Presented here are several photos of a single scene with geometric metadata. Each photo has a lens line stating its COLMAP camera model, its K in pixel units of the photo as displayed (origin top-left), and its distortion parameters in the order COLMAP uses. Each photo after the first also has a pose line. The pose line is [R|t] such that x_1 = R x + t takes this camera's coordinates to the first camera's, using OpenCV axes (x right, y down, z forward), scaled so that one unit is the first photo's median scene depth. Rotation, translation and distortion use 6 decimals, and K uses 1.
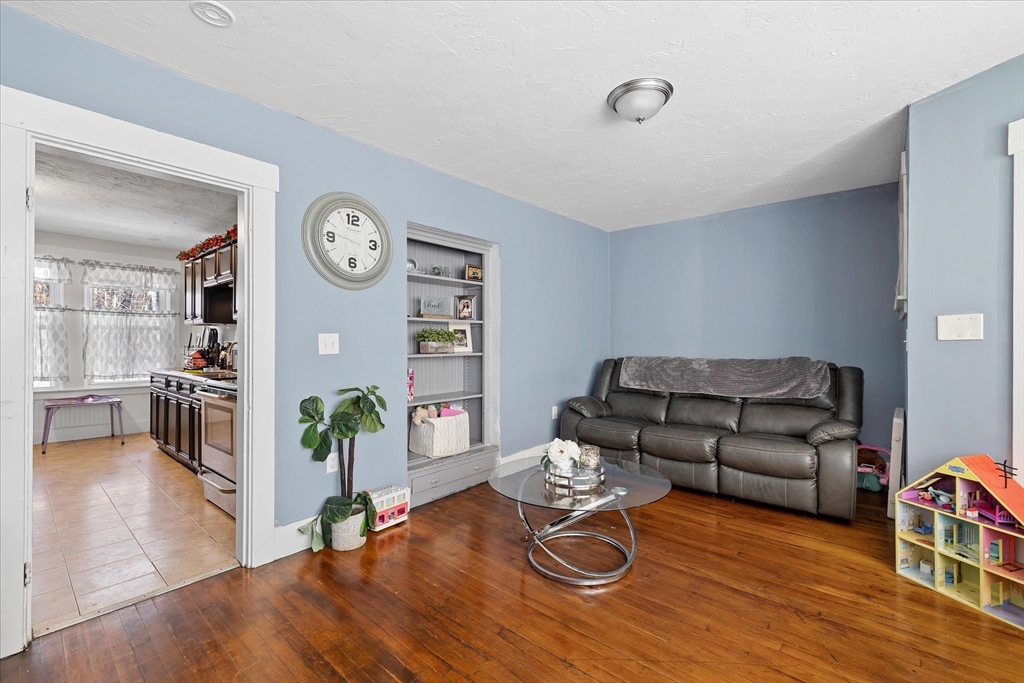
lens RADIAL K [[437.5, 0, 510.5], [0, 437.5, 347.4], [0, 0, 1]] dist [0.001709, 0.000267]
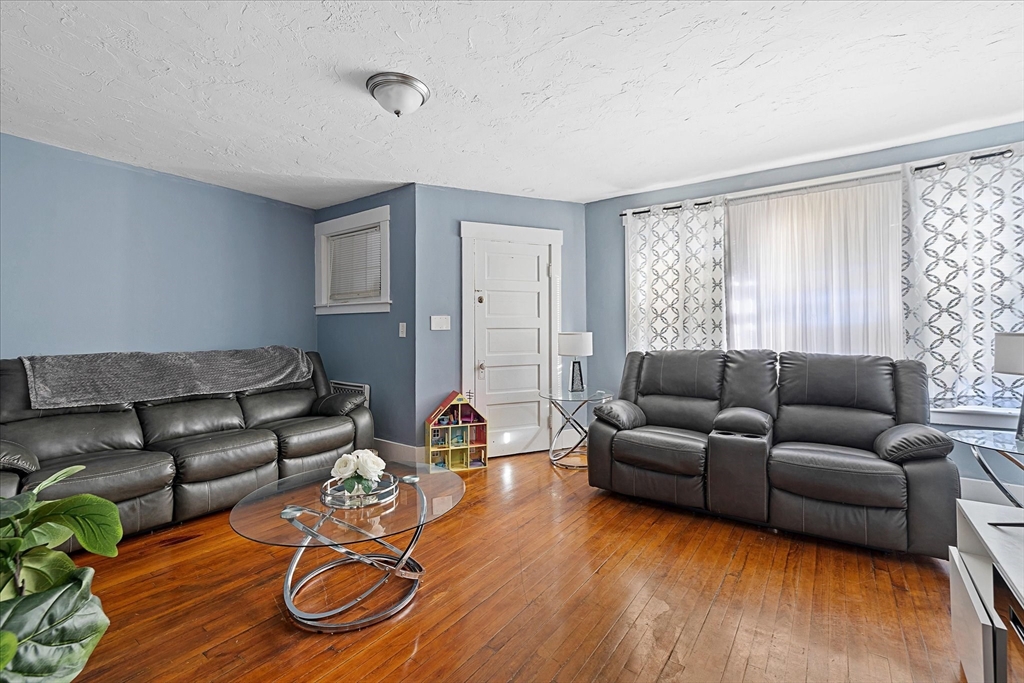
lens RADIAL K [[440.6, 0, 512.5], [0, 440.6, 337.0], [0, 0, 1]] dist [0.001395, 0.000301]
pose [[-0.094451, -0.011802, 0.995460, -0.423271], [0.015192, 0.999796, 0.013295, -0.004526], [-0.995414, 0.016378, -0.094253, 0.469675]]
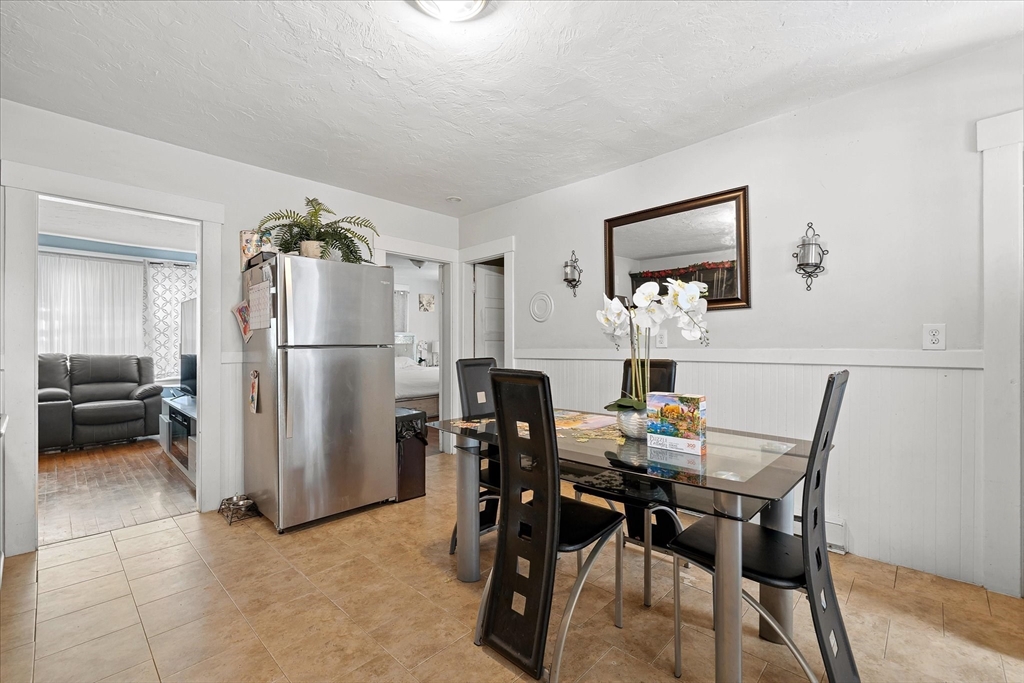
lens RADIAL K [[440.6, 0, 512.5], [0, 440.6, 337.0], [0, 0, 1]] dist [0.001395, 0.000301]
pose [[-0.999056, -0.005769, 0.043047, -0.825801], [-0.005996, 0.999969, -0.005163, -0.009472], [-0.043016, -0.005416, -0.999060, 0.920600]]
